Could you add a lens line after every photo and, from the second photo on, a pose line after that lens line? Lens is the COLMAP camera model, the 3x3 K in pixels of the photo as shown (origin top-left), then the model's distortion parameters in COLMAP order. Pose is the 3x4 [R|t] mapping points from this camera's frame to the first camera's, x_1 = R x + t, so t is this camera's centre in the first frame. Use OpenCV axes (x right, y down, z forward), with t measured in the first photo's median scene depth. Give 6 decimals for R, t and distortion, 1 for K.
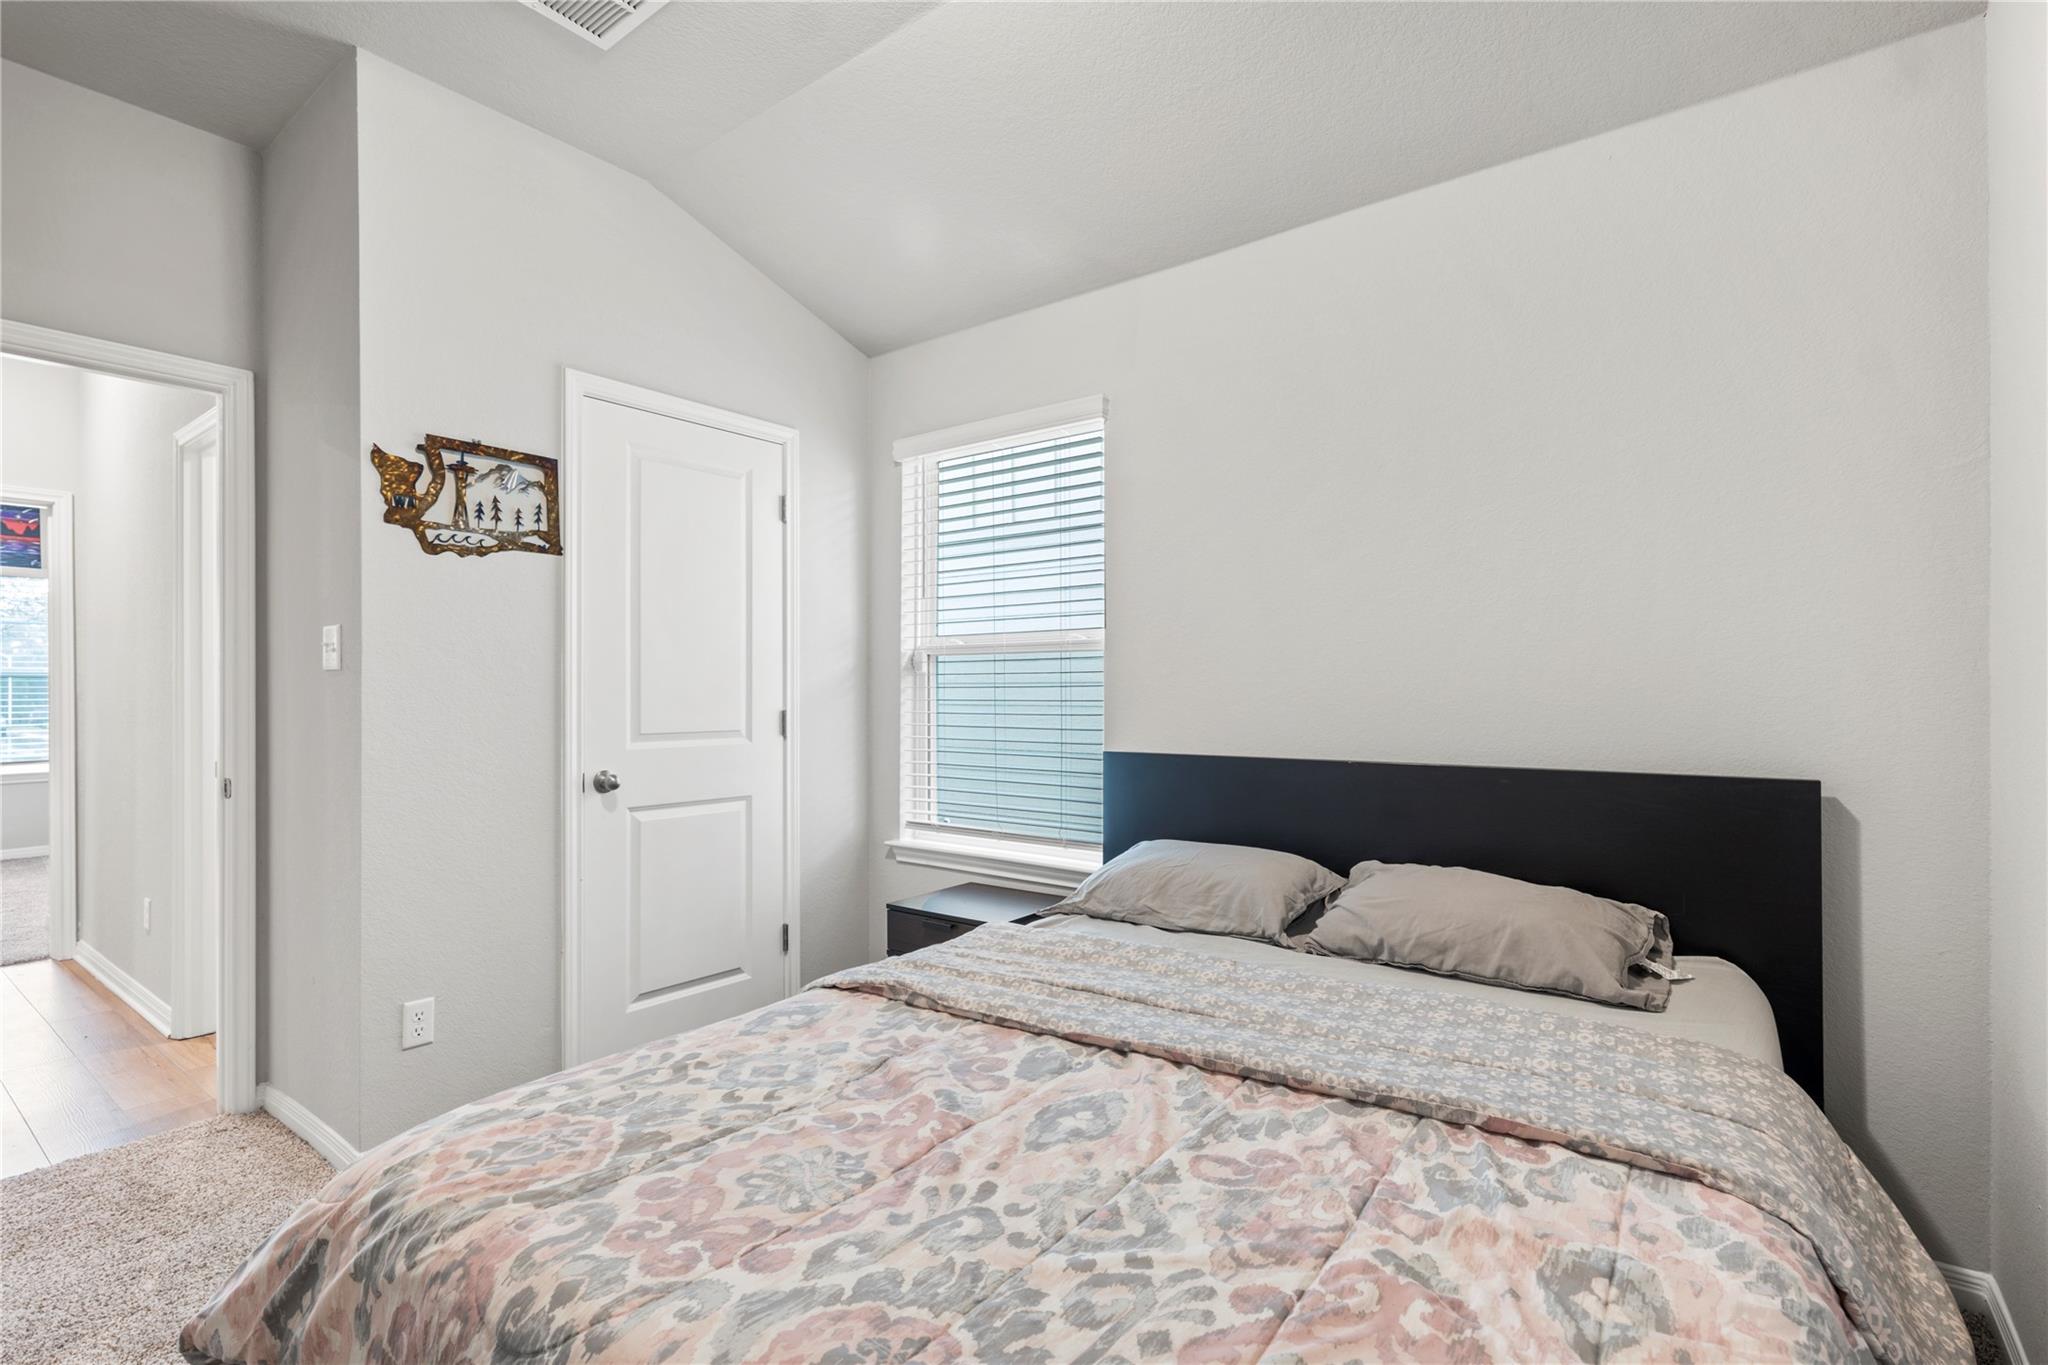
lens RADIAL K [[953.2, 0, 1026.5], [0, 953.2, 684.3], [0, 0, 1]] dist [0.002564, -0.000091]
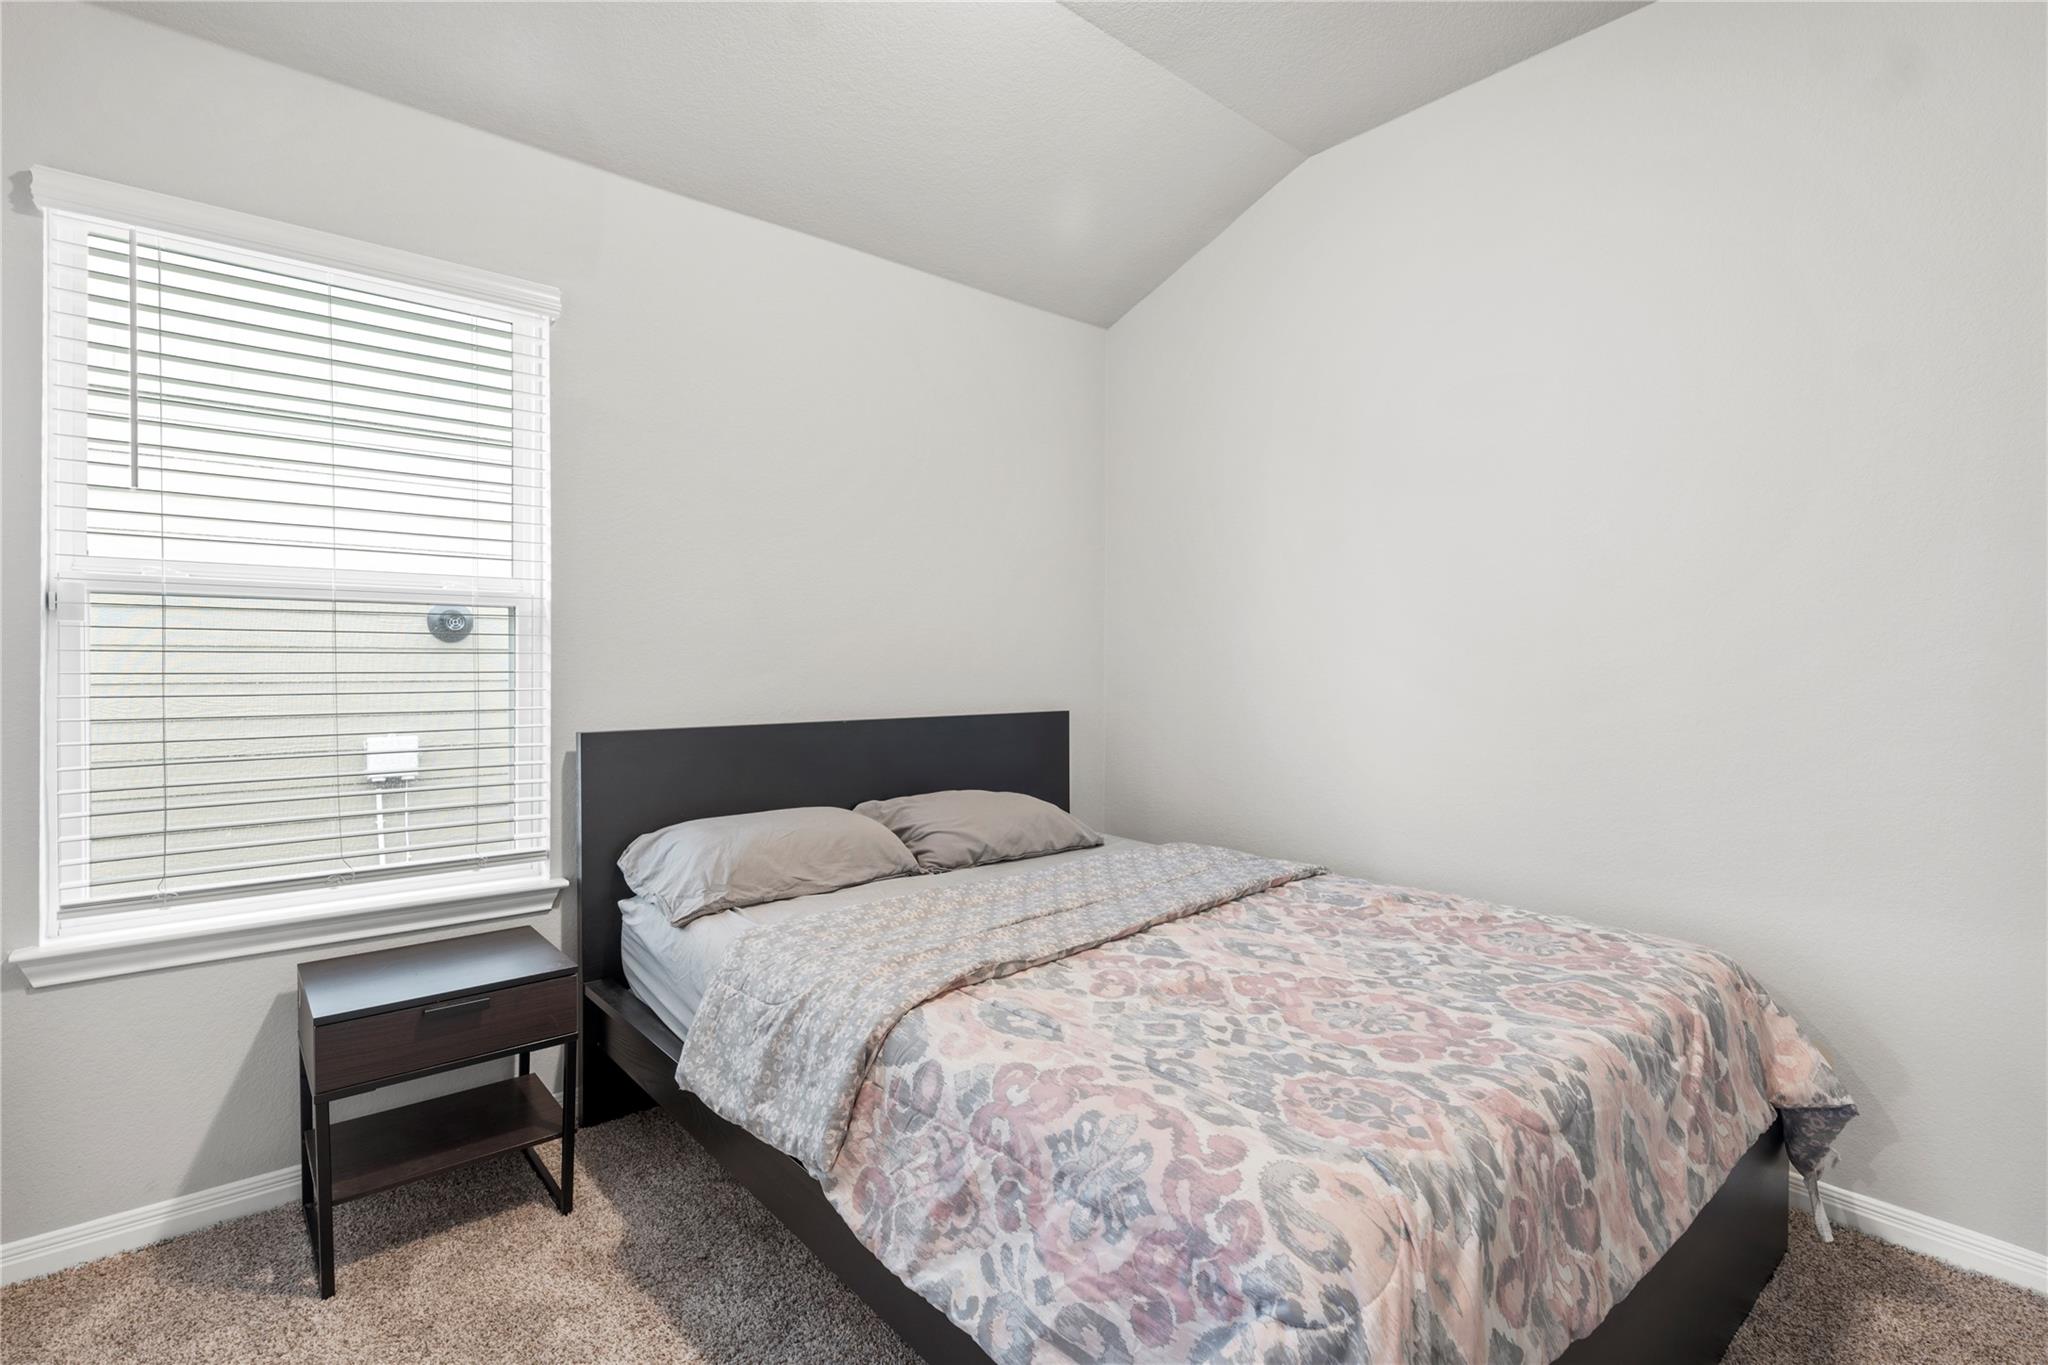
lens RADIAL K [[953.2, 0, 1026.5], [0, 953.2, 684.3], [0, 0, 1]] dist [0.002564, -0.000091]
pose [[0.212267, -0.019141, 0.977024, -0.772729], [-0.009453, 0.999721, 0.021639, 0.008022], [-0.977166, -0.013830, 0.212026, 0.553205]]
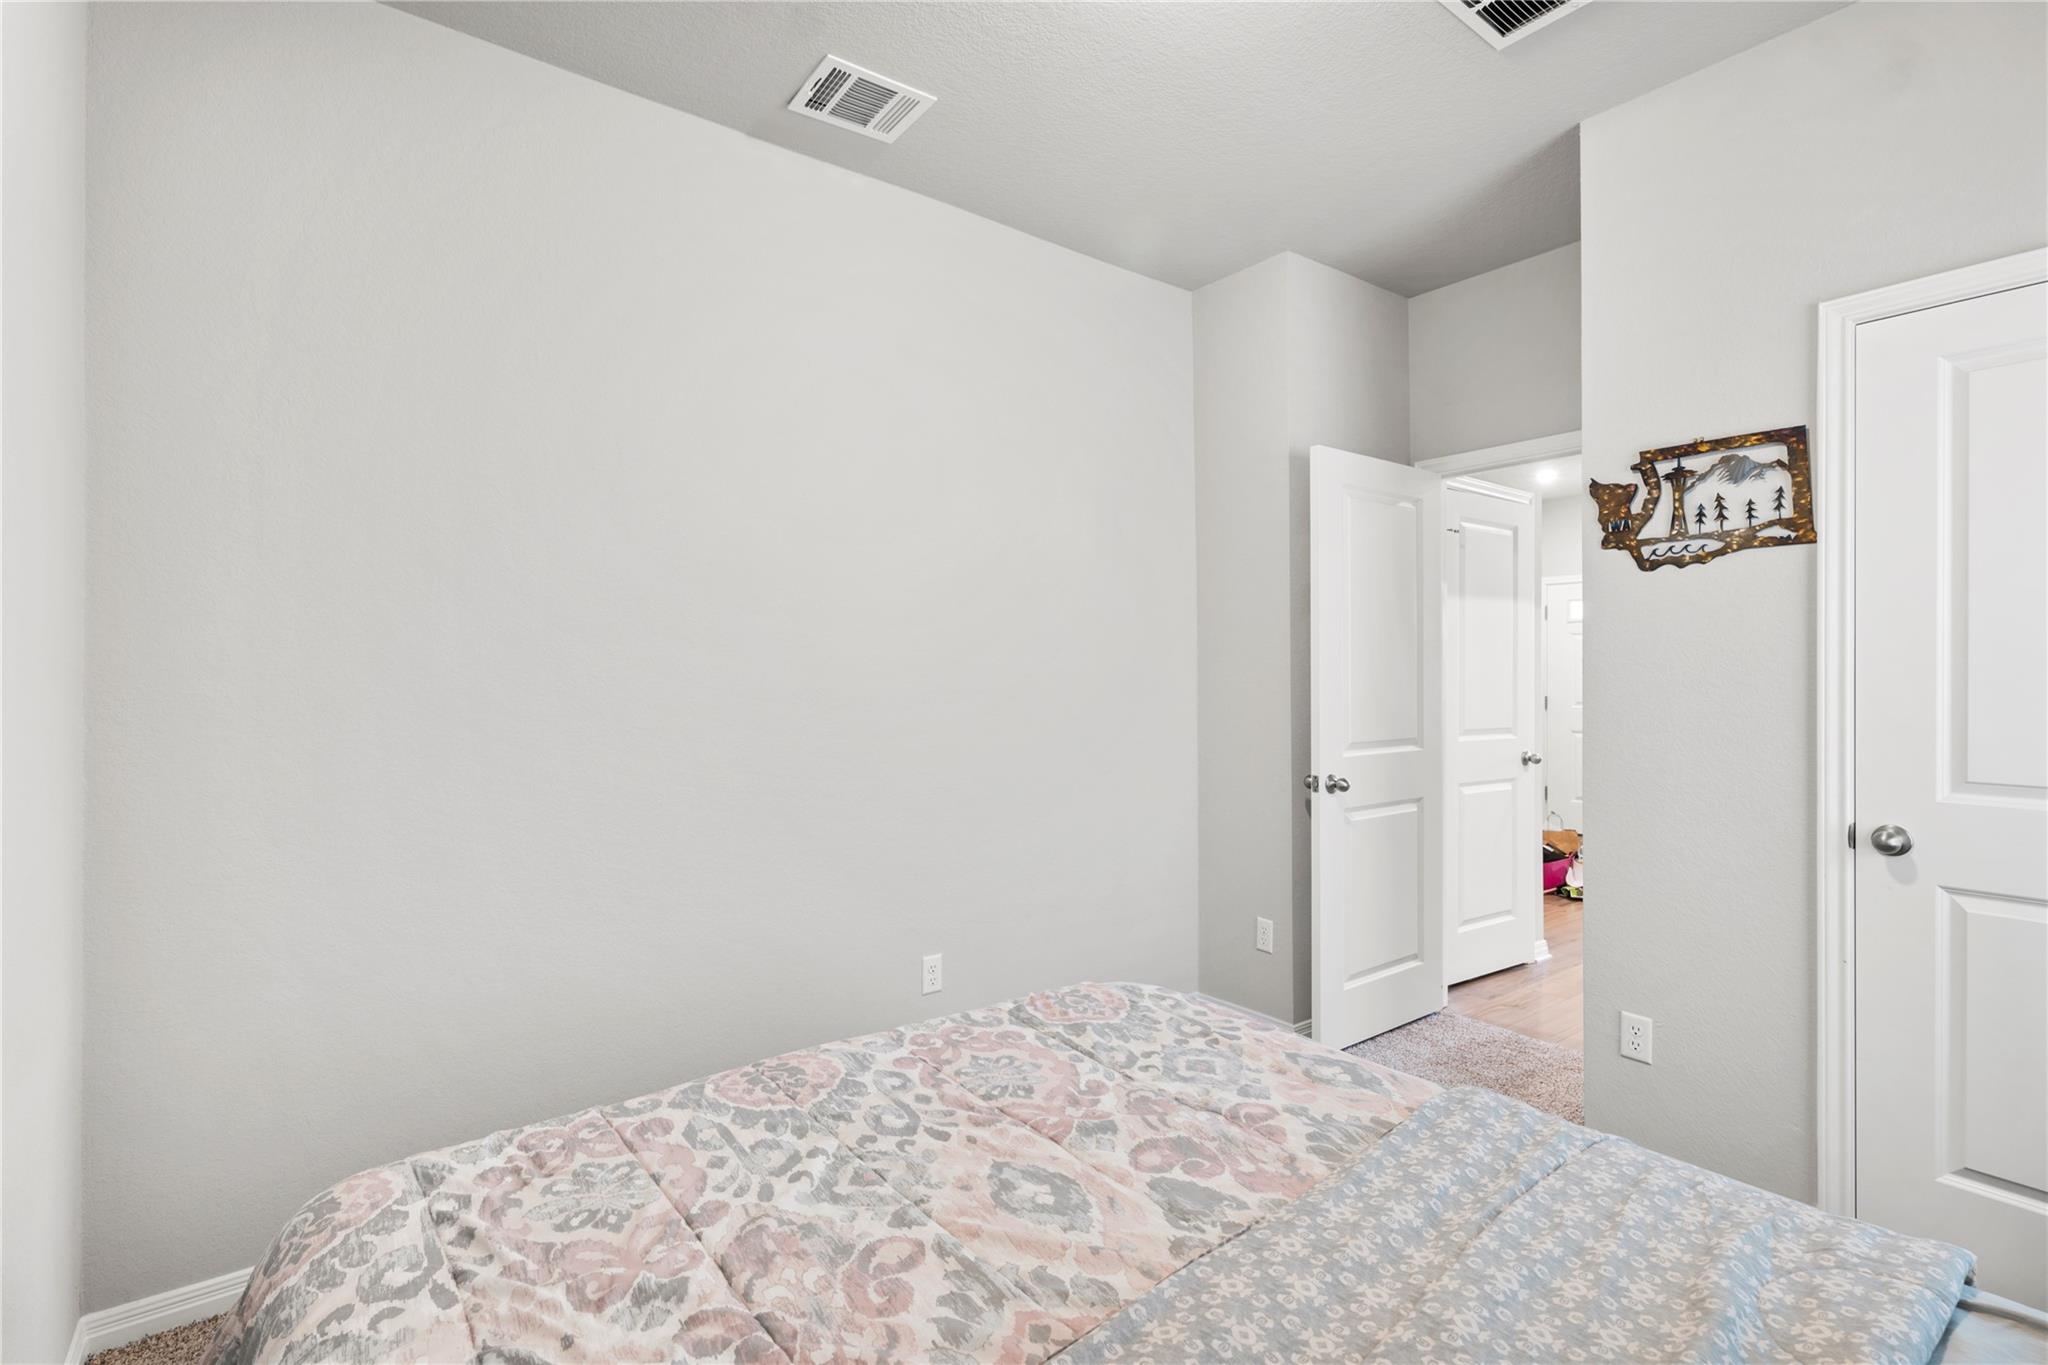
lens RADIAL K [[953.2, 0, 1026.5], [0, 953.2, 684.3], [0, 0, 1]] dist [0.002564, -0.000091]
pose [[-0.271042, 0.010892, -0.962506, 0.512886], [0.005852, 0.999936, 0.009667, -0.033131], [0.962550, -0.003013, -0.271088, 0.660632]]
